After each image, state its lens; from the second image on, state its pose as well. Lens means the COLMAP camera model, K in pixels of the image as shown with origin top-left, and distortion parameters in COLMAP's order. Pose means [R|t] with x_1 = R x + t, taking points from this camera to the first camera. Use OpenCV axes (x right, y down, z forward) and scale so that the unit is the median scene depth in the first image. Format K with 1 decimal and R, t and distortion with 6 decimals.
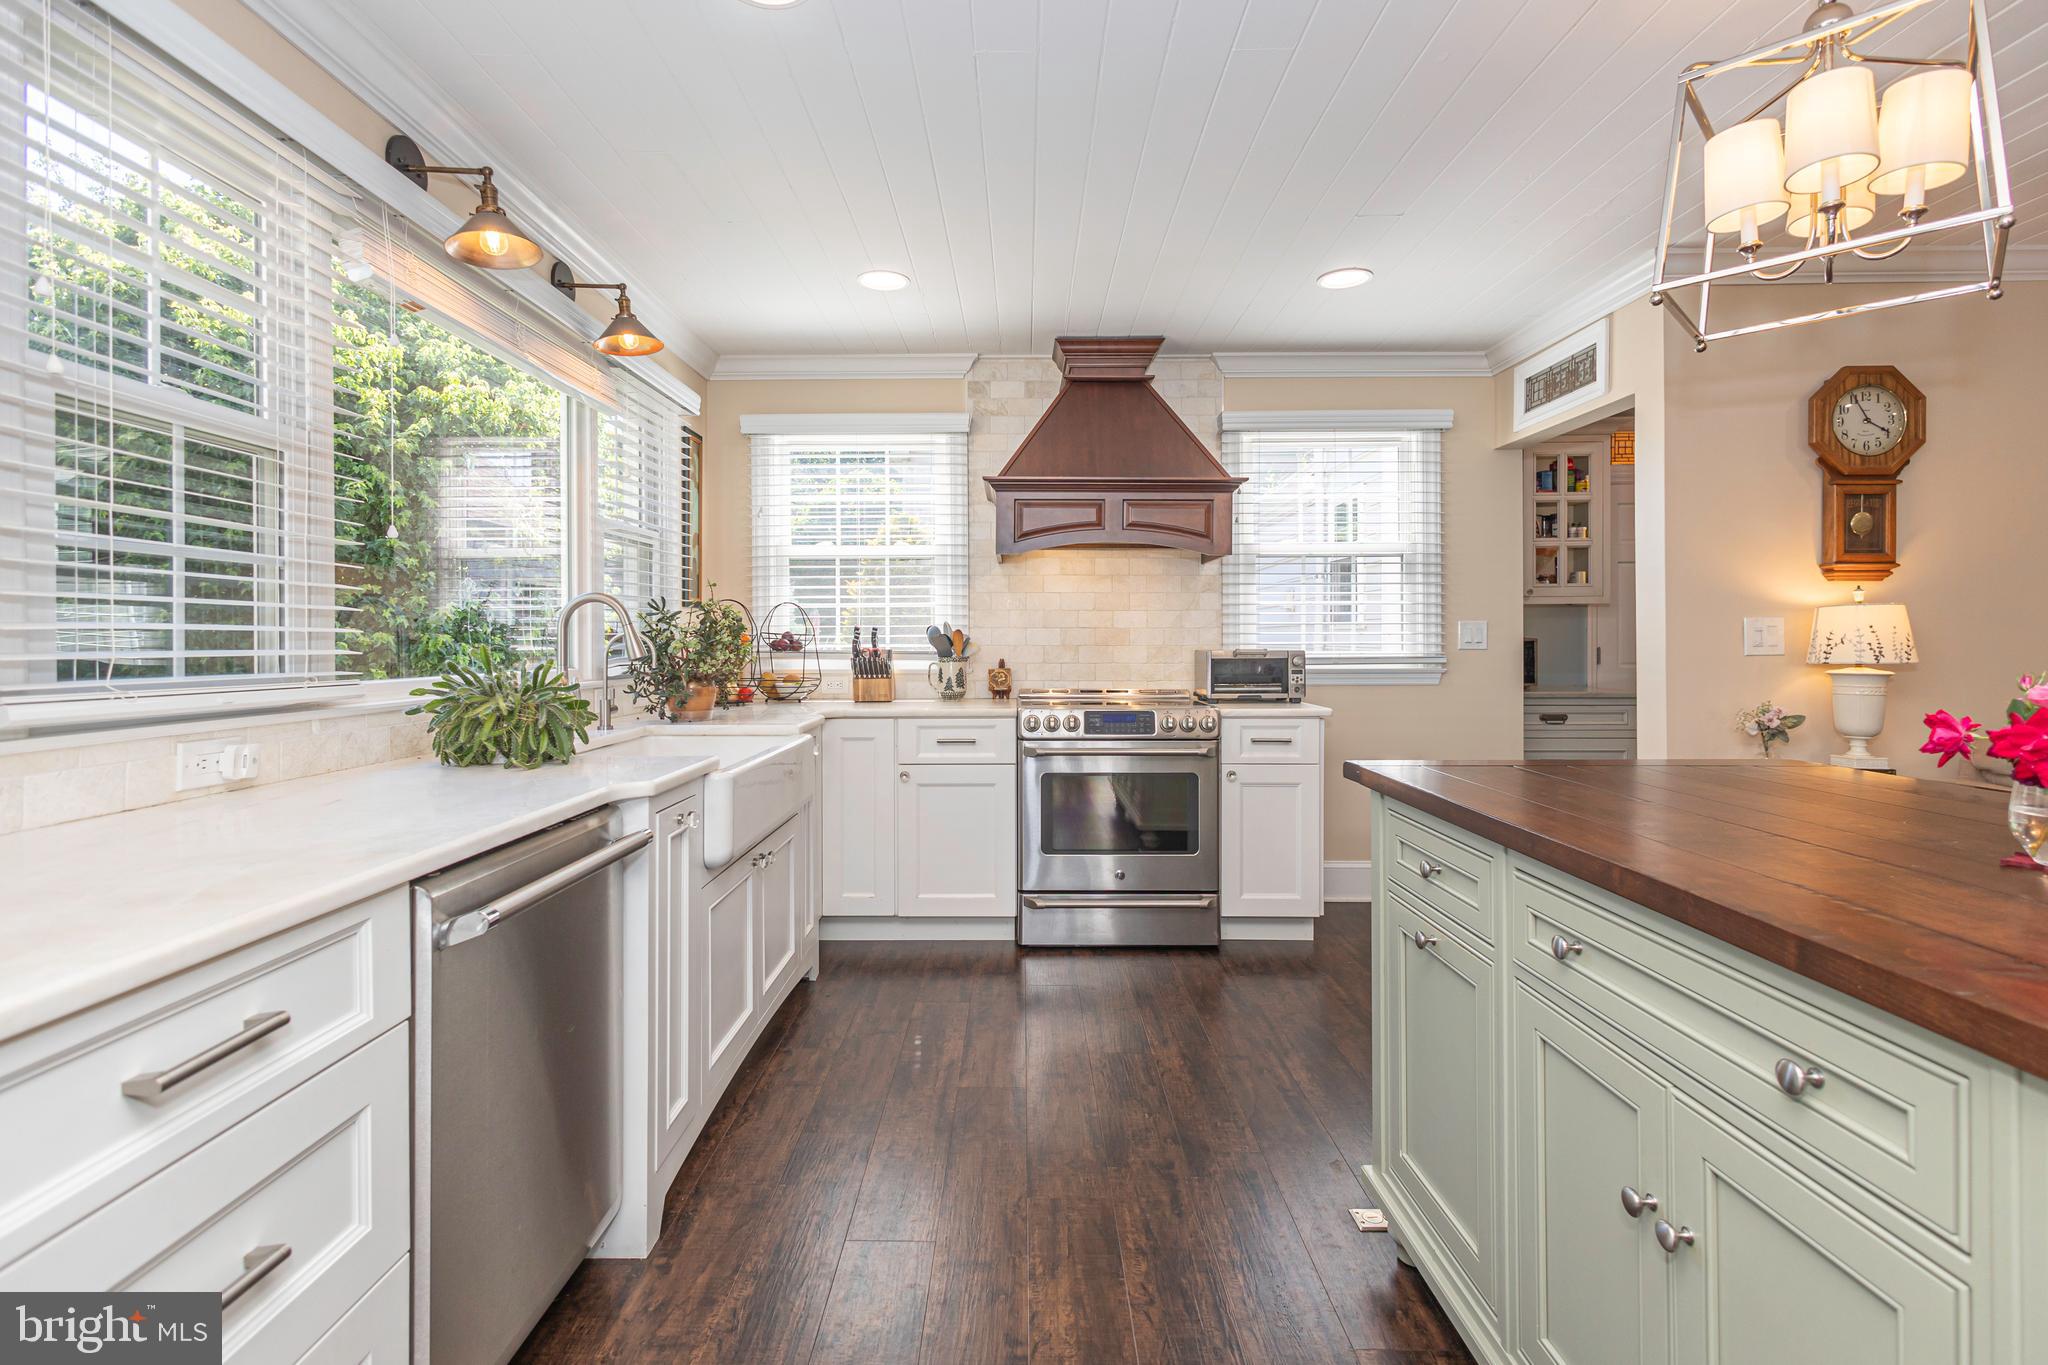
lens RADIAL K [[948.9, 0, 994.3], [0, 948.9, 651.5], [0, 0, 1]] dist [0.007107, -0.000840]
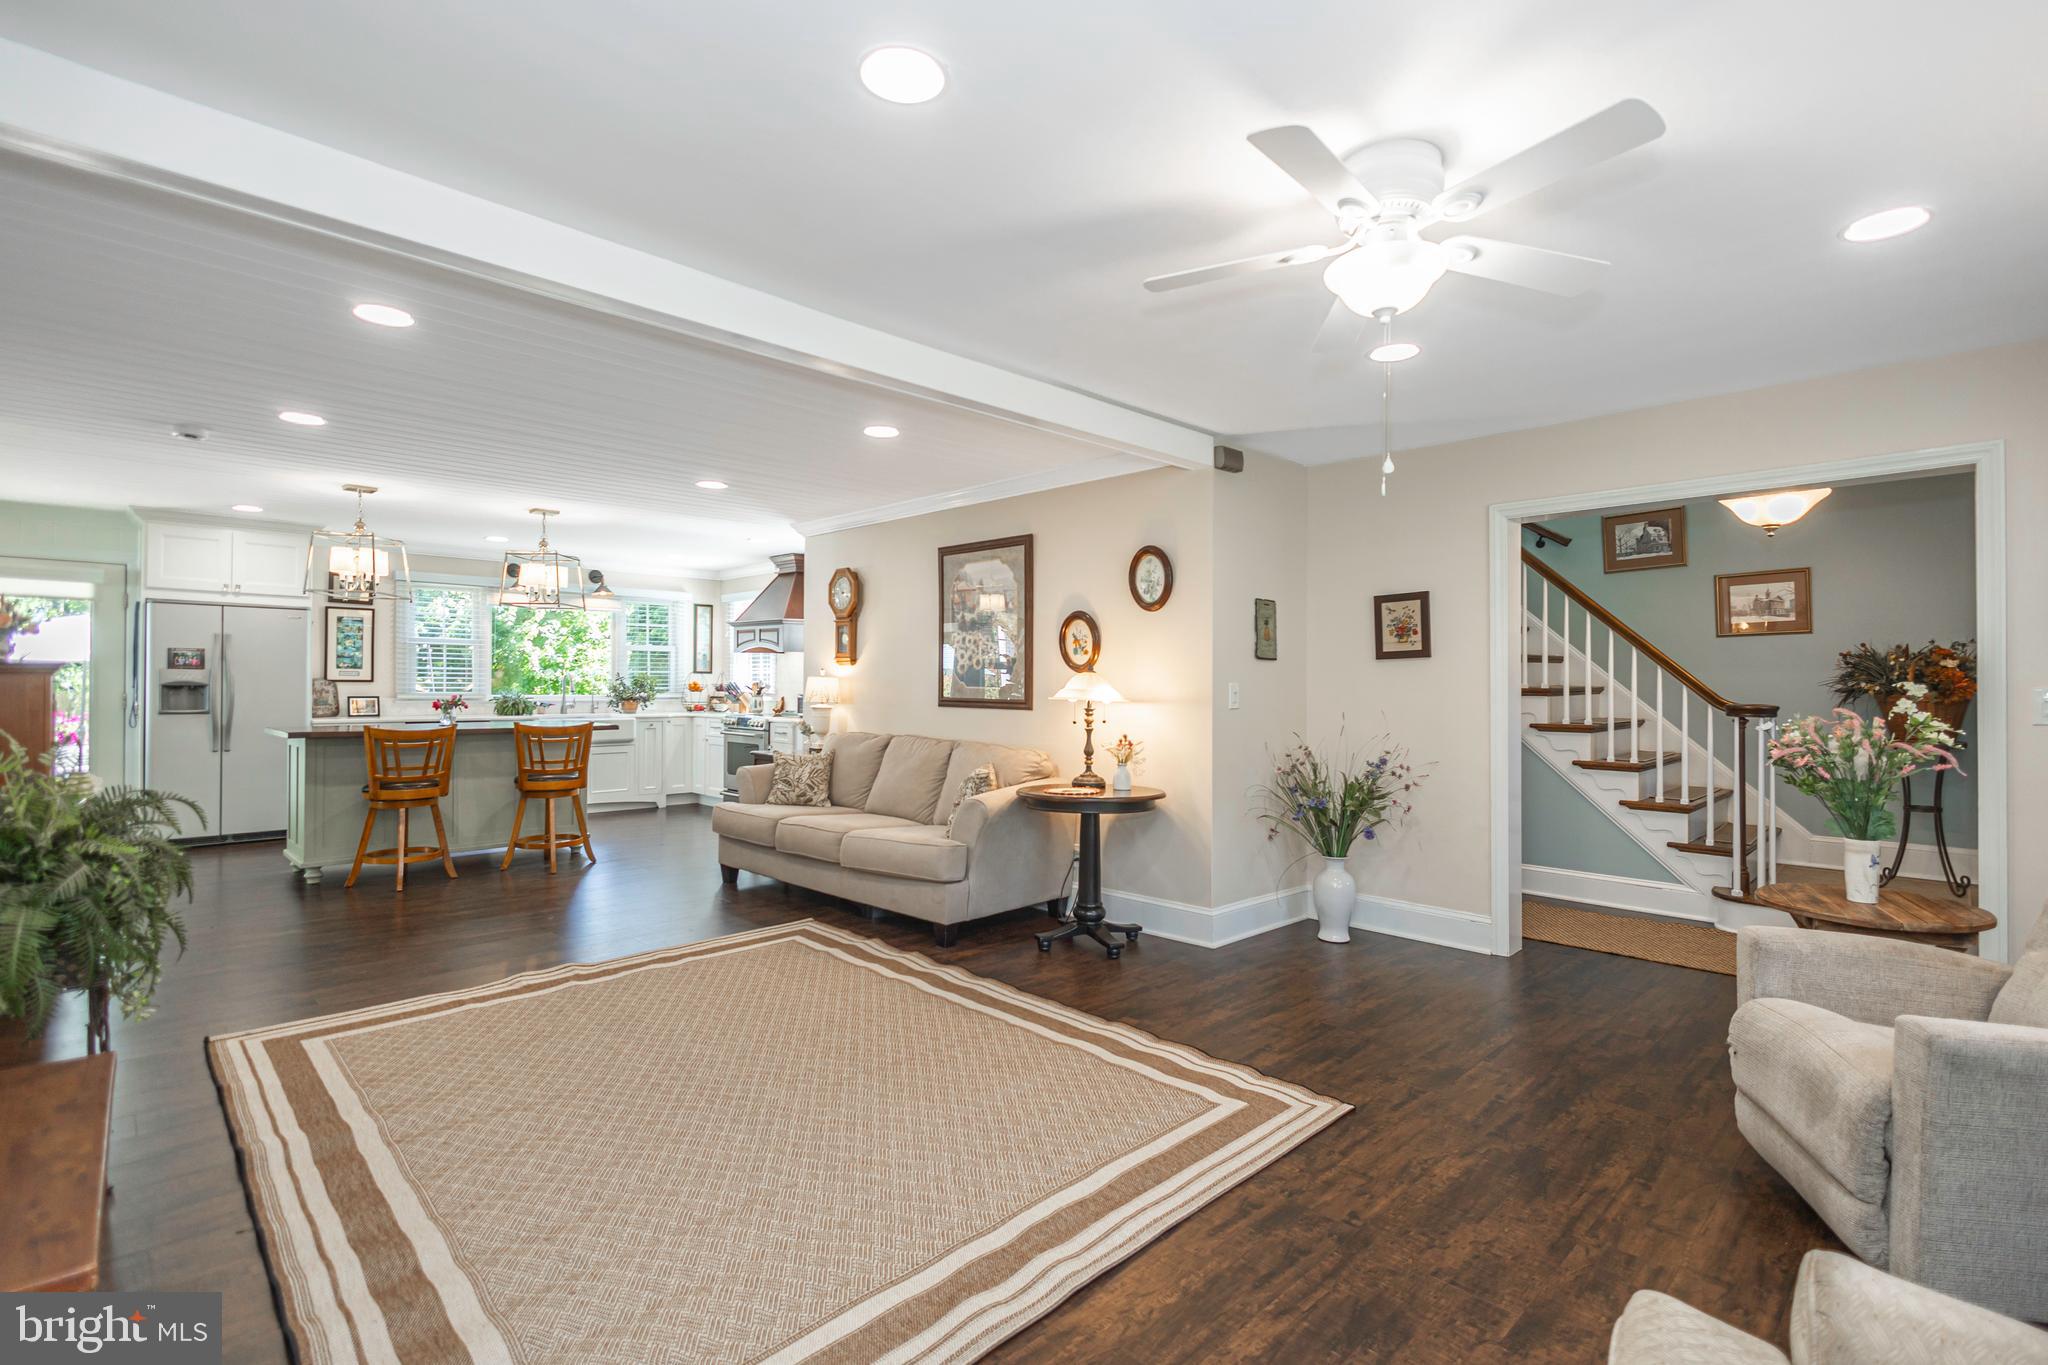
lens RADIAL K [[948.9, 0, 1025.7], [0, 948.9, 682.0], [0, 0, 1]] dist [0.007107, -0.000840]
pose [[0.715817, 0.006723, -0.698256, 2.158898], [-0.017884, 0.999802, -0.008708, -0.017931], [0.698059, 0.018721, 0.715796, -0.229196]]
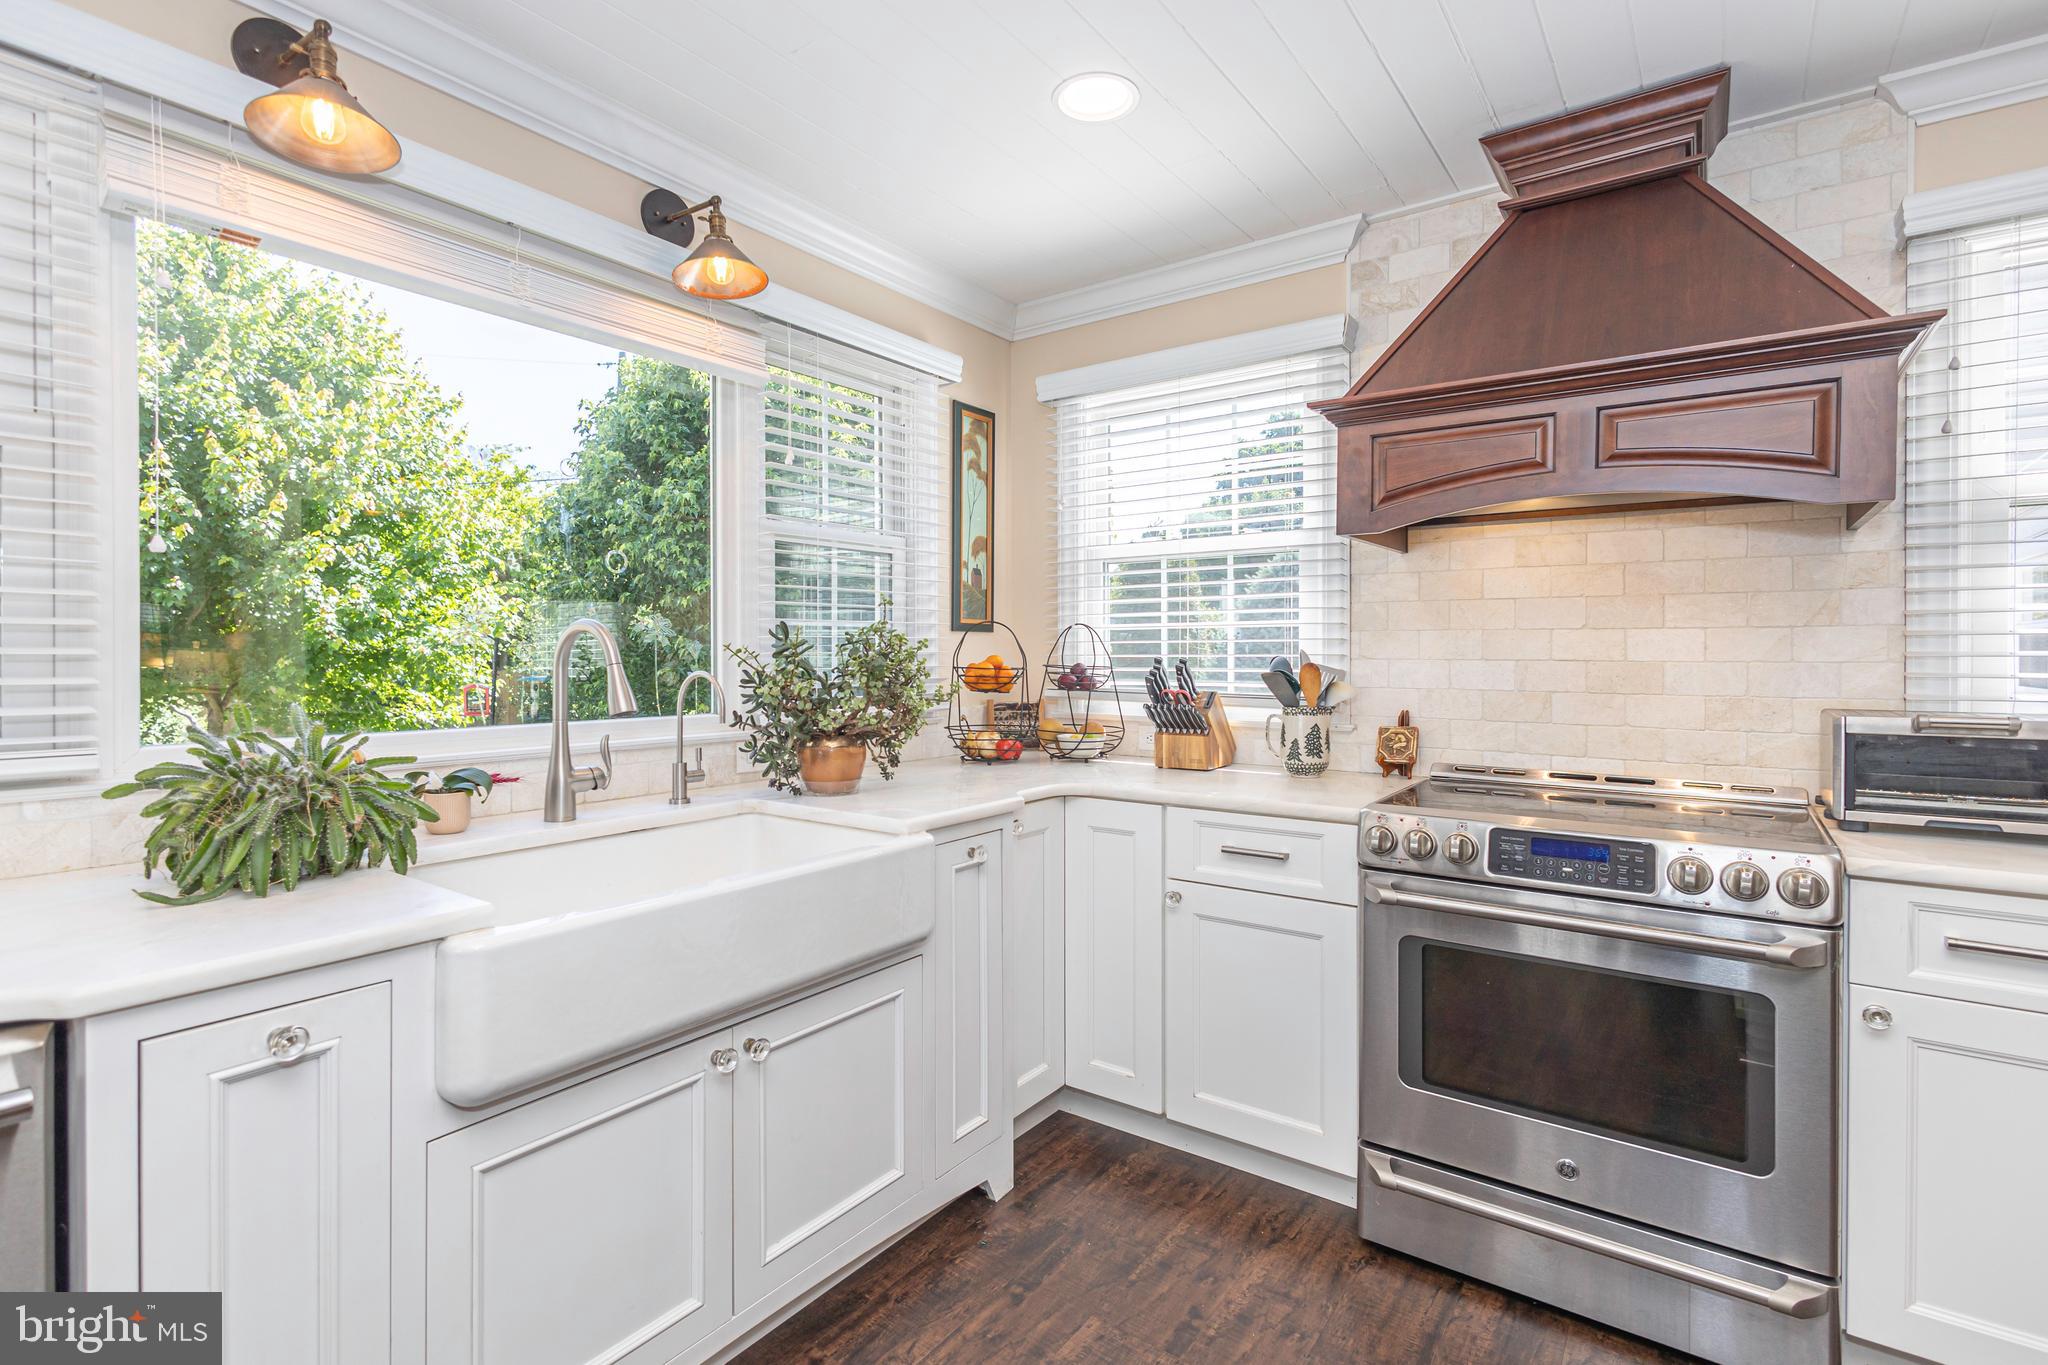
lens RADIAL K [[948.9, 0, 1006.3], [0, 948.9, 664.2], [0, 0, 1]] dist [0.007107, -0.000840]
pose [[0.819275, 0.009906, -0.573315, 0.158754], [-0.011562, 0.999933, 0.000756, -0.021183], [0.573284, 0.006009, 0.819335, 0.387898]]
